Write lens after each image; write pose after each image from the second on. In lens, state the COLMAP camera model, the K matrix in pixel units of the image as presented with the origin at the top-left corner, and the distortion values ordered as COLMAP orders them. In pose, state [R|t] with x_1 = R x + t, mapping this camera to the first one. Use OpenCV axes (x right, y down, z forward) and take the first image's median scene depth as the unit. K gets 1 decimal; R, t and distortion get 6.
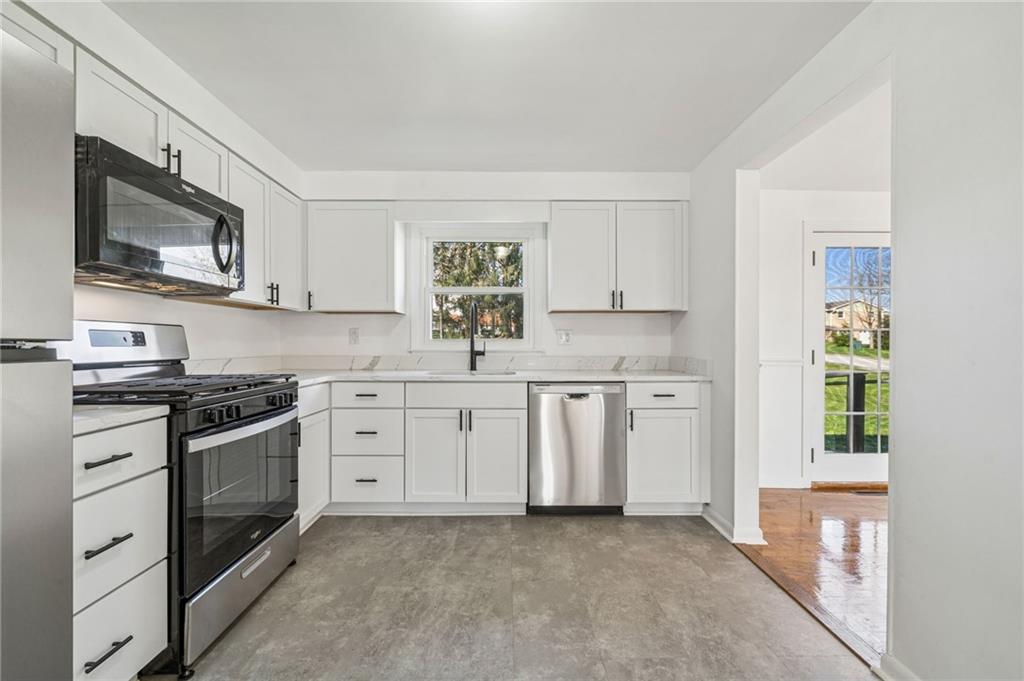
lens RADIAL K [[416.6, 0, 505.0], [0, 416.6, 344.2], [0, 0, 1]] dist [-0.001891, -0.000038]
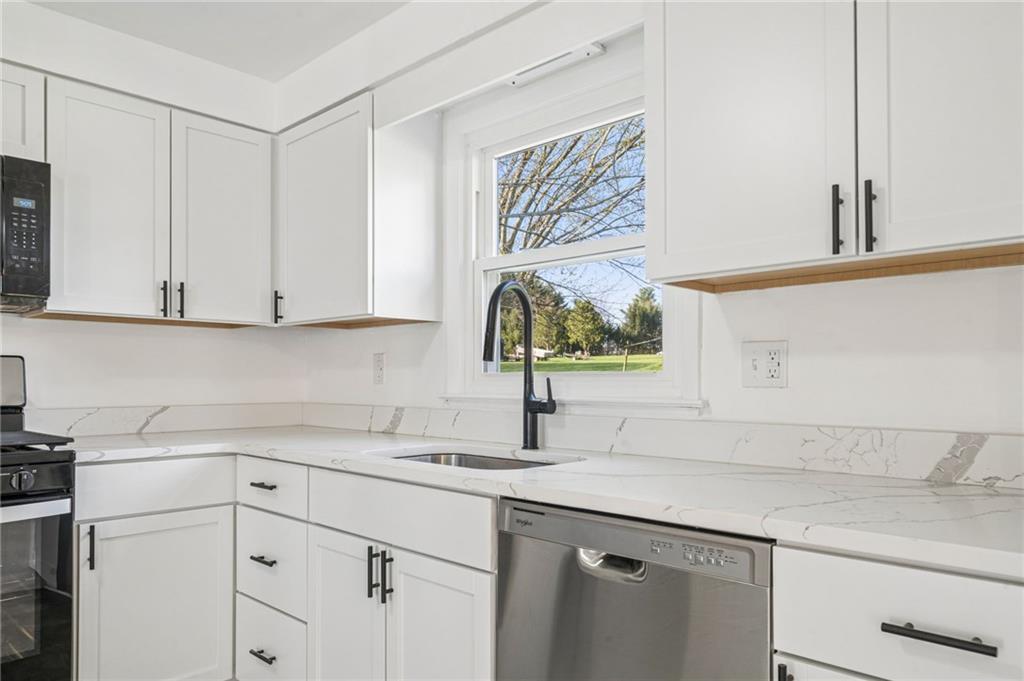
lens RADIAL K [[699.0, 0, 506.1], [0, 699.0, 375.4], [0, 0, 1]] dist [0.007718, 0.000489]
pose [[0.723385, -0.006489, -0.690414, 0.493852], [-0.000115, 0.999955, -0.009519, -0.002759], [0.690445, 0.006965, 0.723351, 0.629754]]
